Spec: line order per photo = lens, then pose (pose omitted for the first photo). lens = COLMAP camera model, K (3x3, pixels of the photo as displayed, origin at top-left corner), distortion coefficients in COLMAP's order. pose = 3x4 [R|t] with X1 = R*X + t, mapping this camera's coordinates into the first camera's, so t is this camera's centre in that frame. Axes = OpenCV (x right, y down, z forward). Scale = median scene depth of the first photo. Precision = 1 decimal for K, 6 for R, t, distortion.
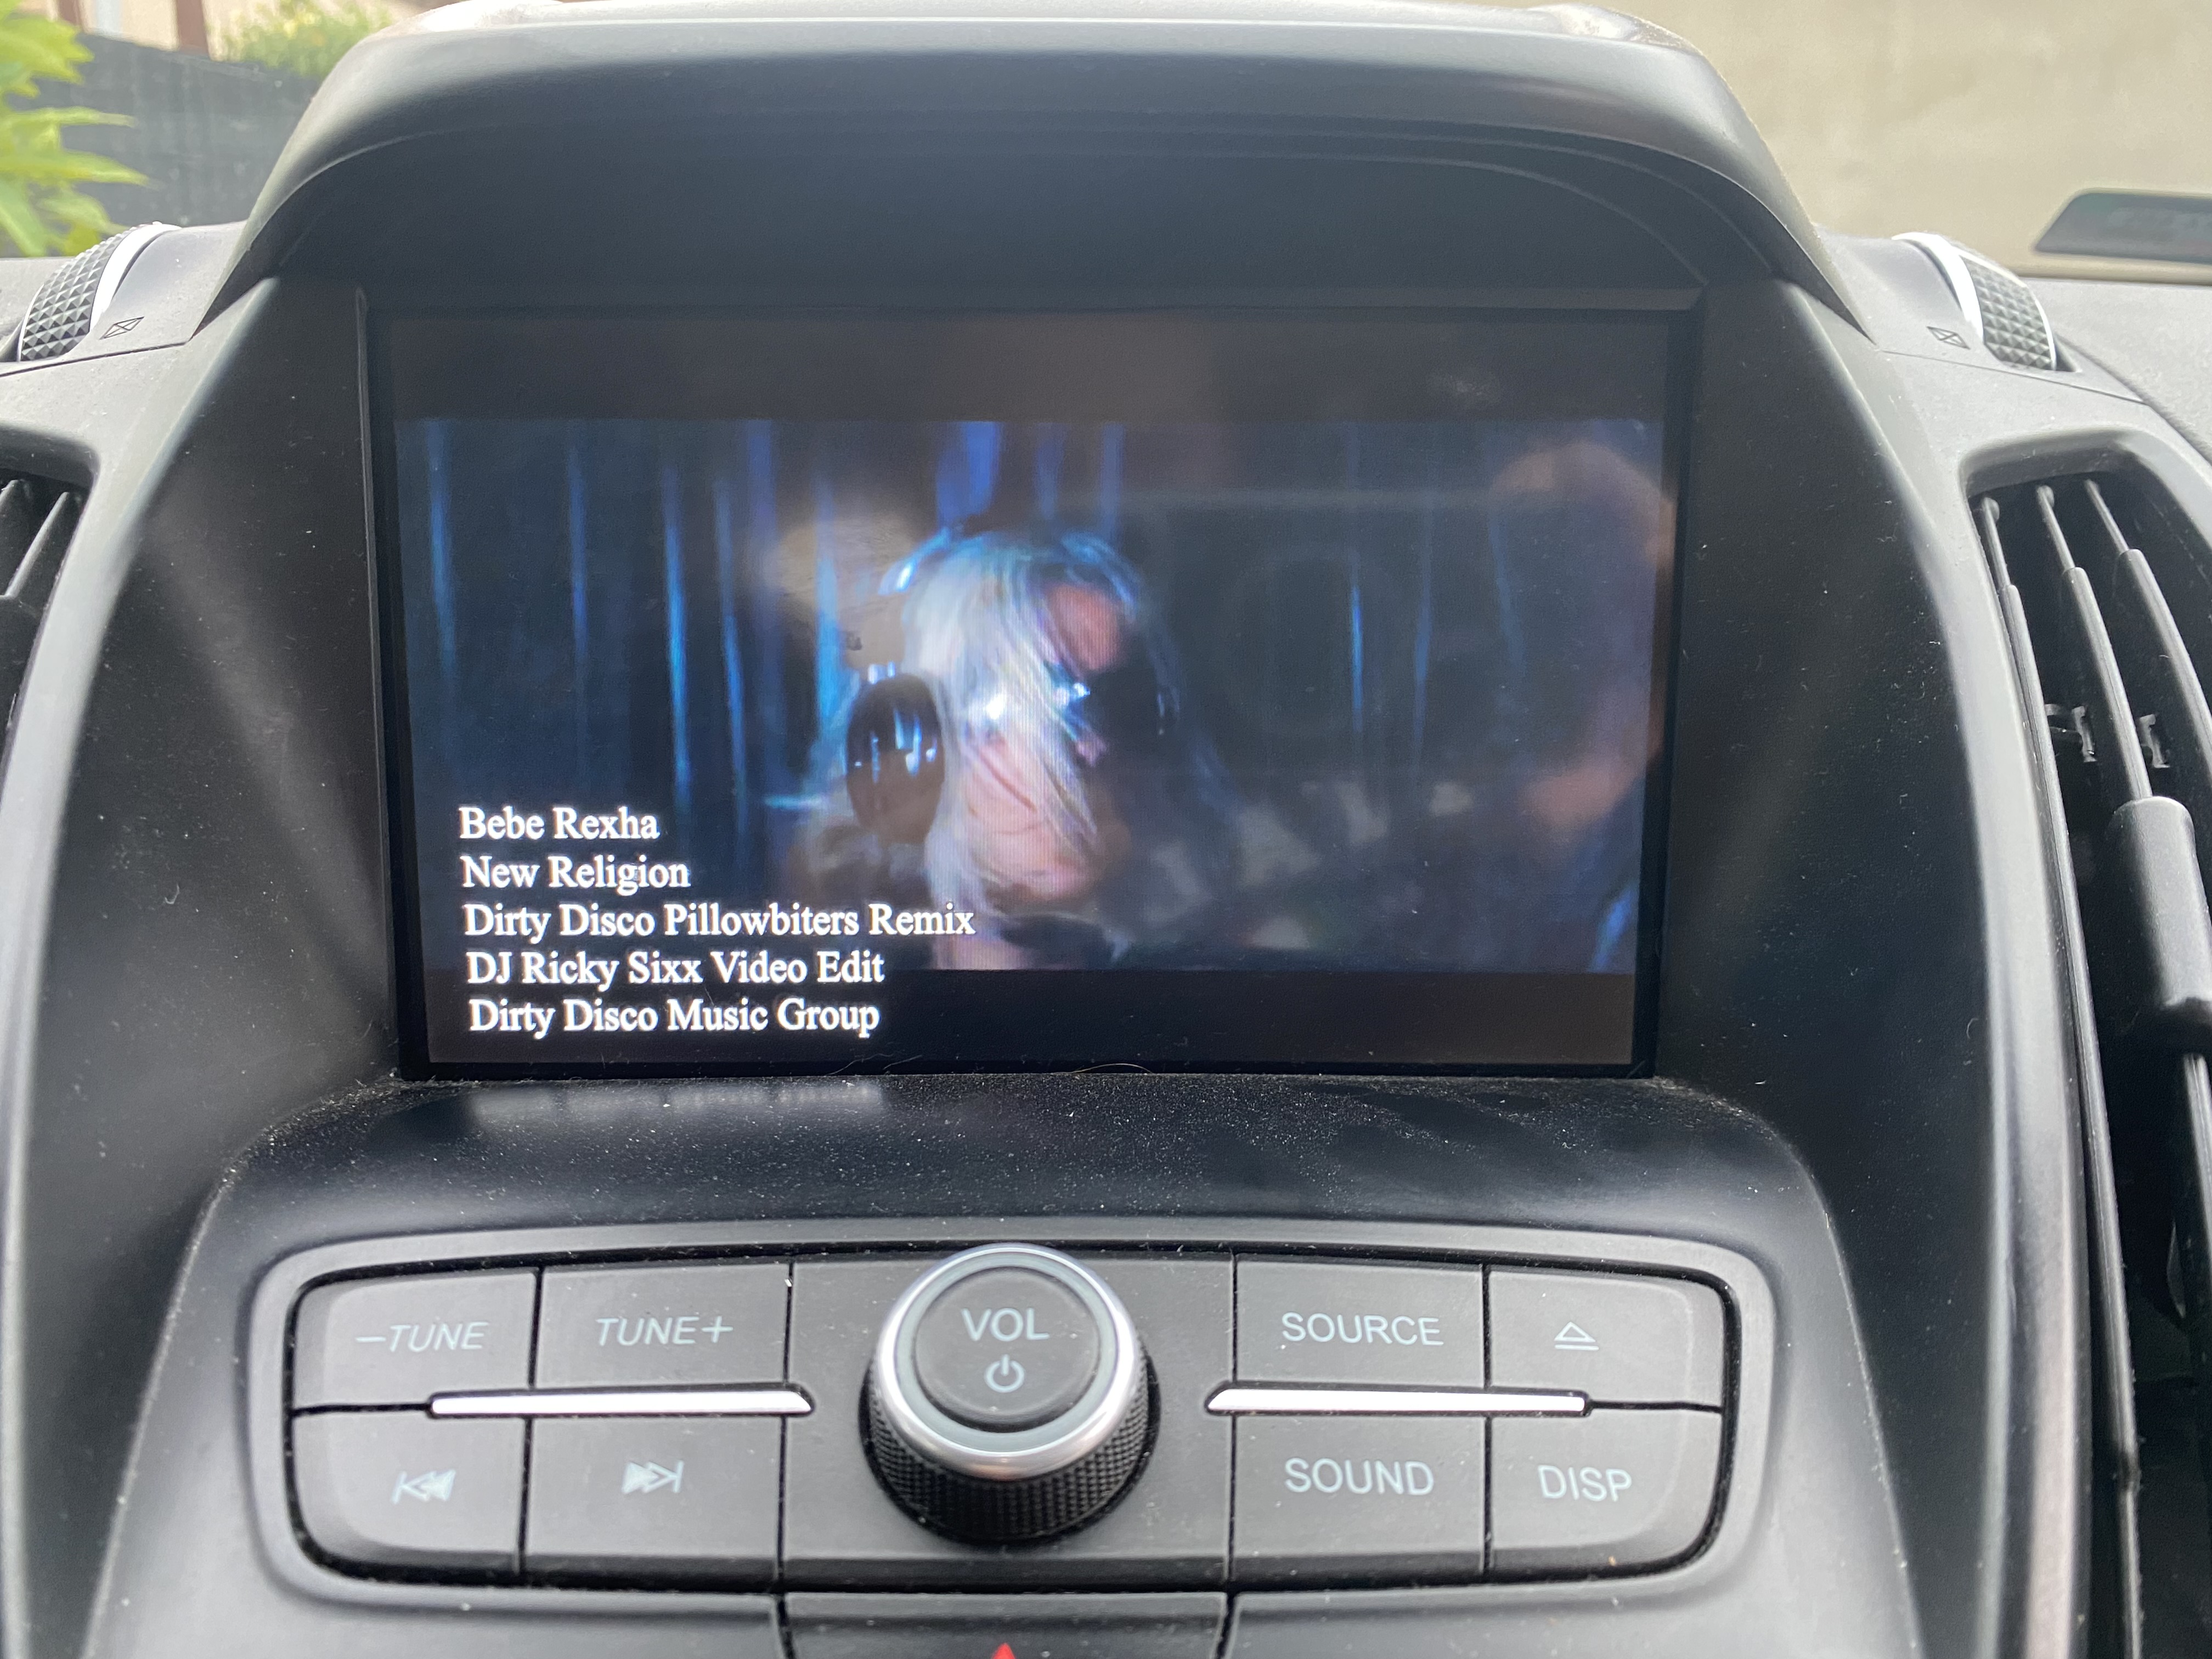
lens RADIAL K [[1720.9, 0, 1089.1], [0, 1720.9, 831.7], [0, 0, 1]] dist [-0.086314, 0.133296]
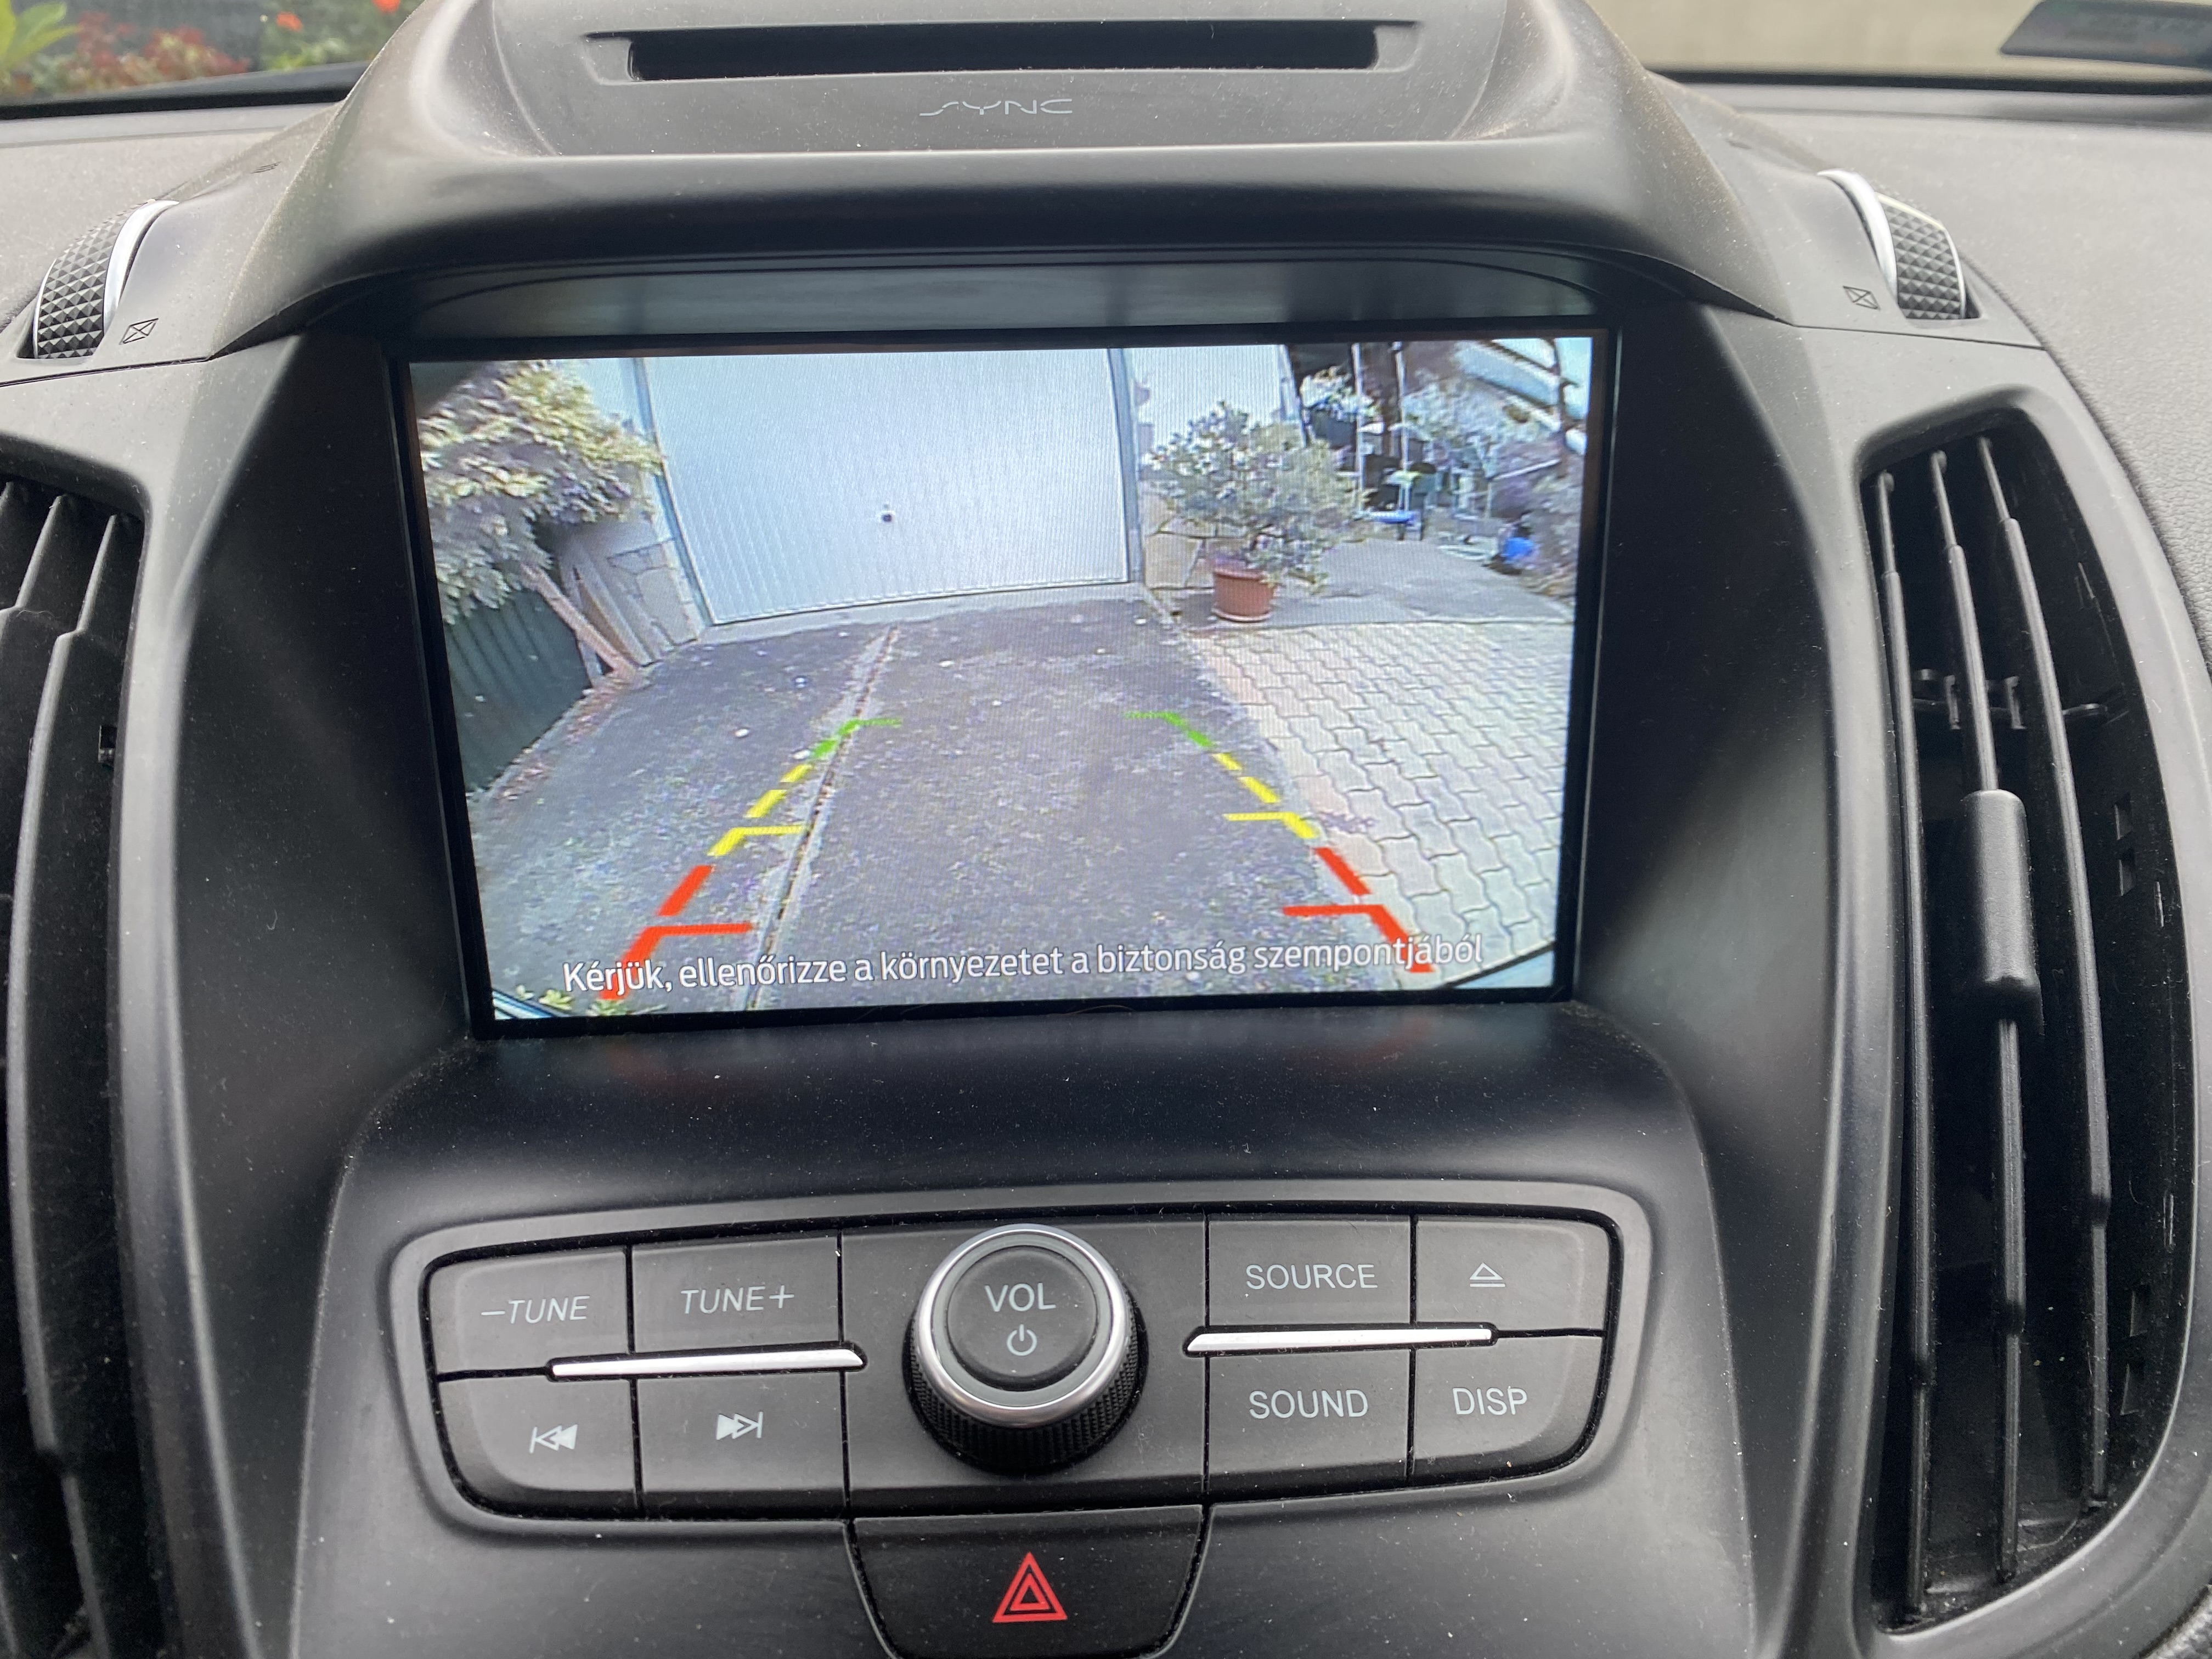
lens RADIAL K [[1703.0, 0, 1106.0], [0, 1703.0, 829.5], [0, 0, 1]] dist [-0.072146, 0.134491]
pose [[0.999408, -0.028431, 0.019389, -0.001218], [0.025358, 0.989316, 0.143568, -0.212700], [-0.023264, -0.142991, 0.989451, -0.156080]]
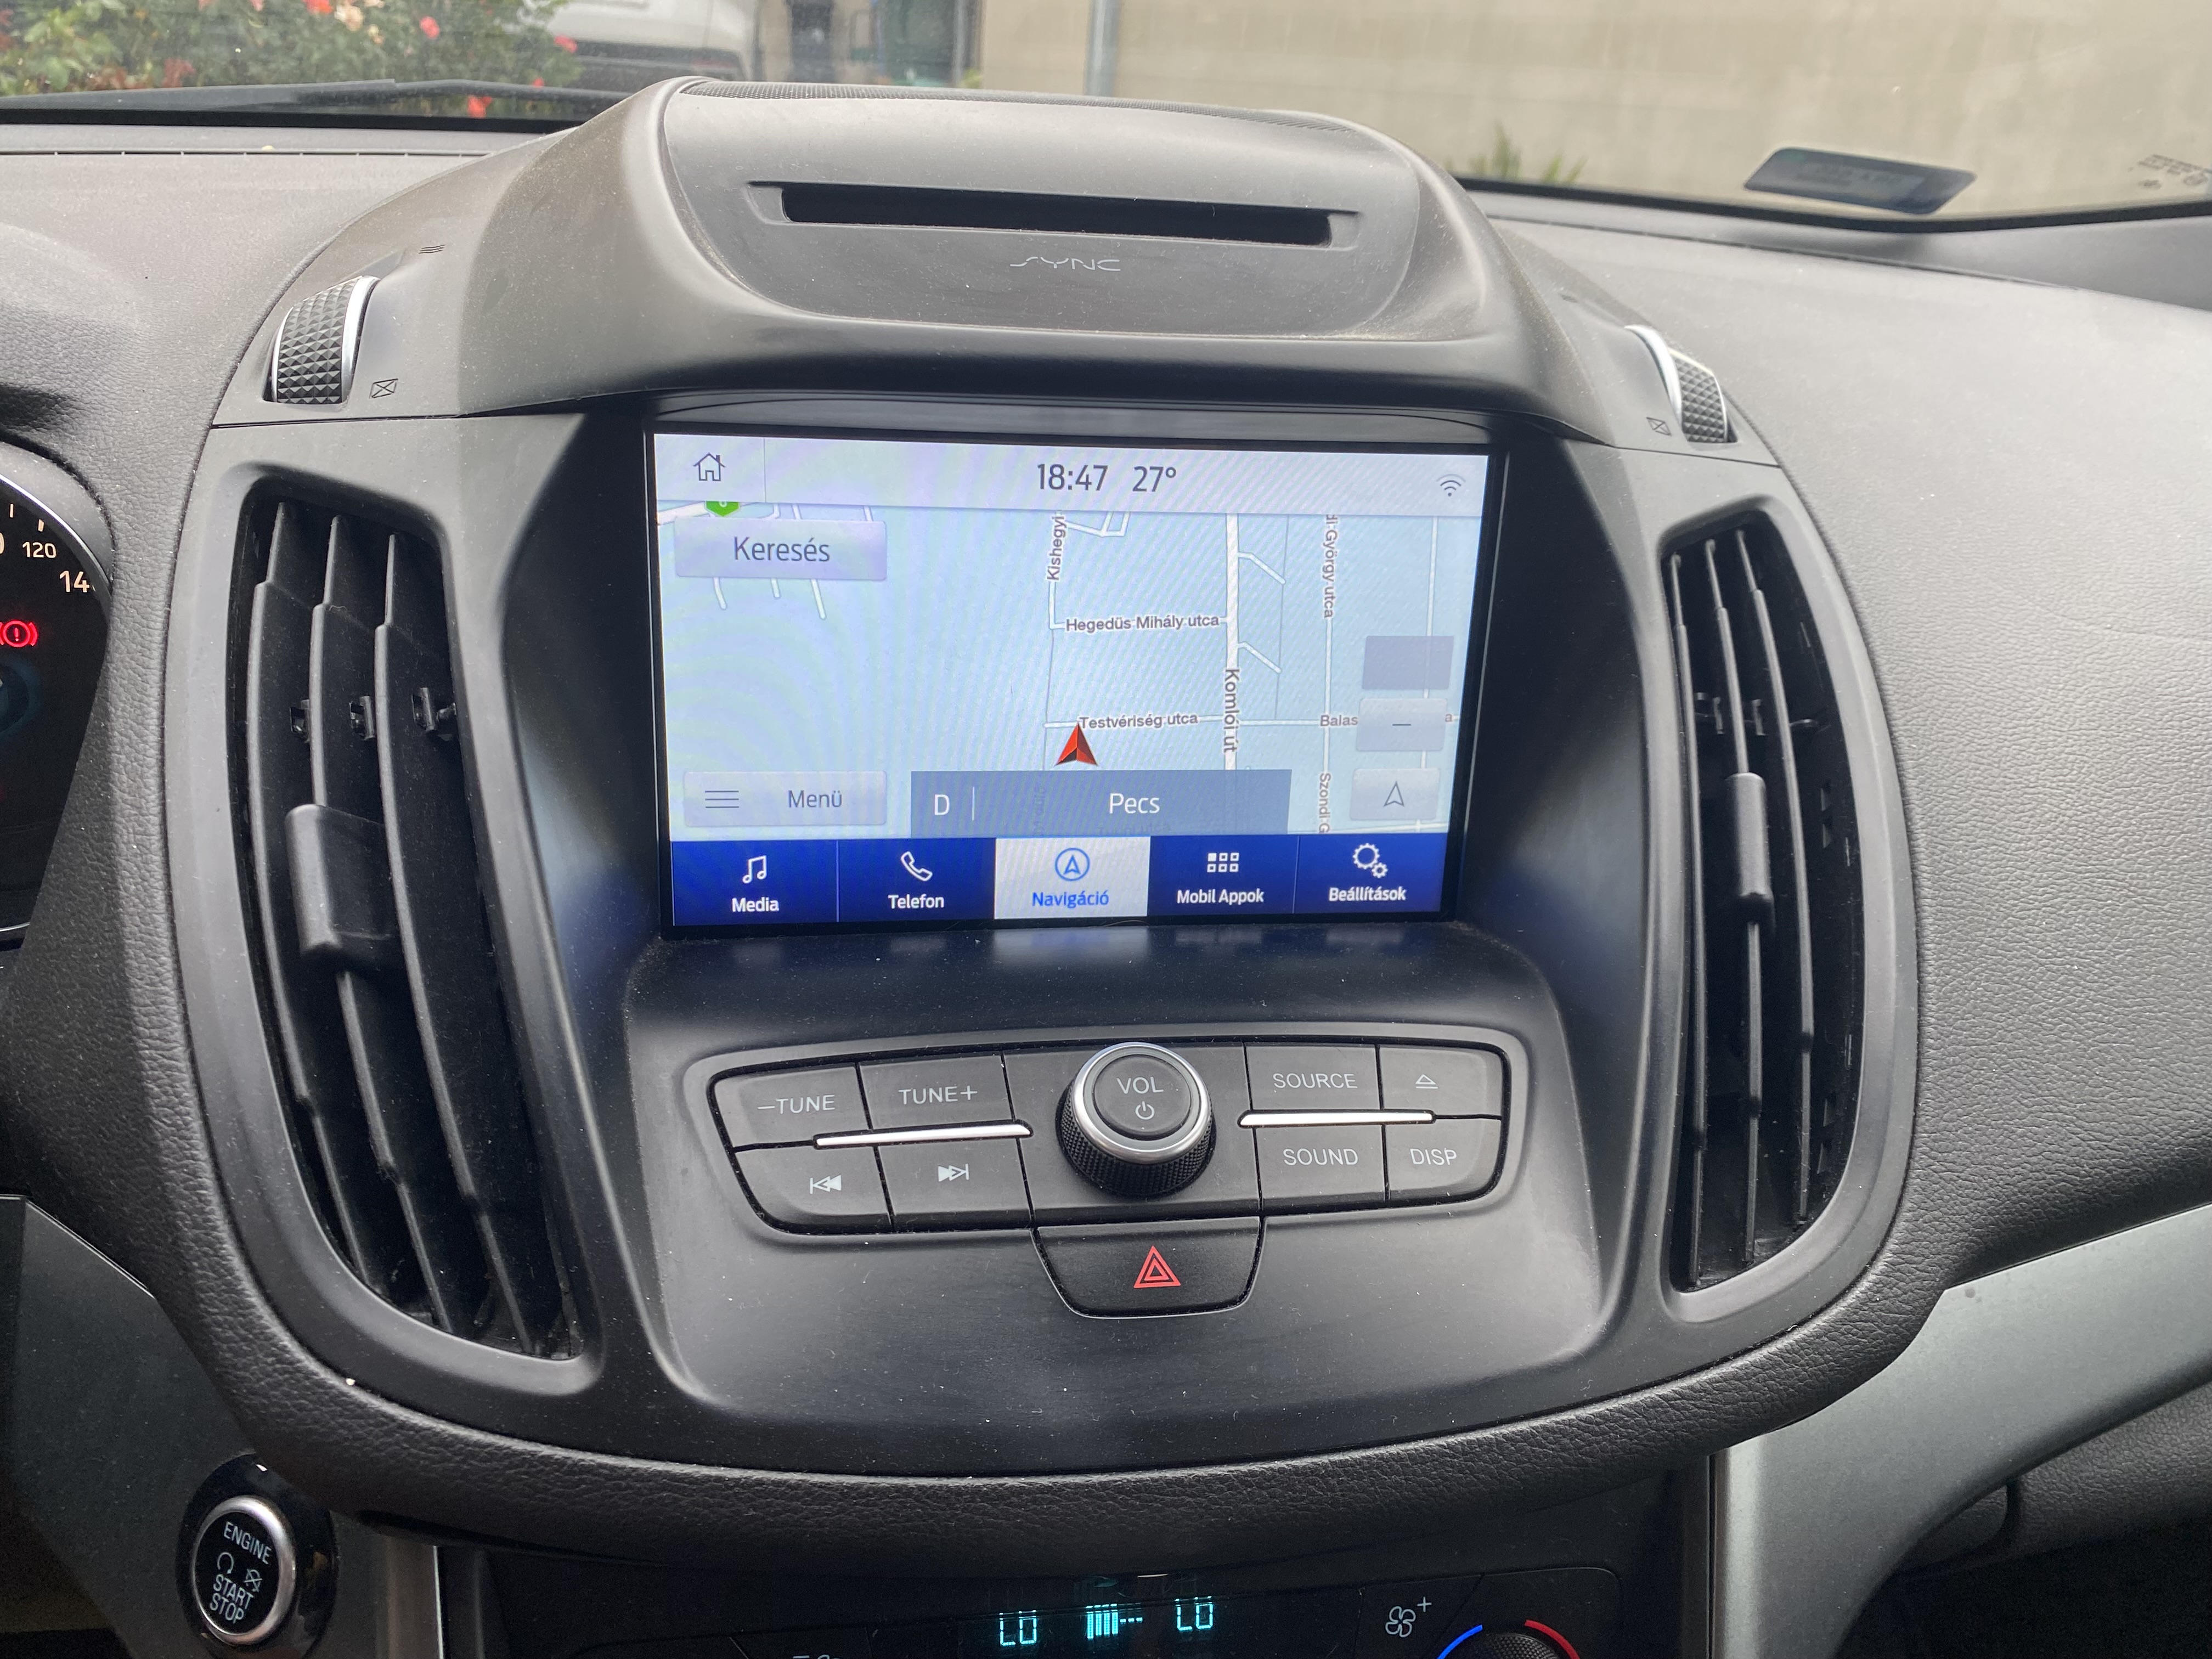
lens RADIAL K [[1678.5, 0, 1106.0], [0, 1678.5, 829.5], [0, 0, 1]] dist [0.037163, -0.005081]
pose [[0.988170, -0.010333, 0.153015, -0.357175], [-0.011130, 0.990265, 0.138750, -0.240029], [-0.152959, -0.138811, 0.978435, -0.745214]]
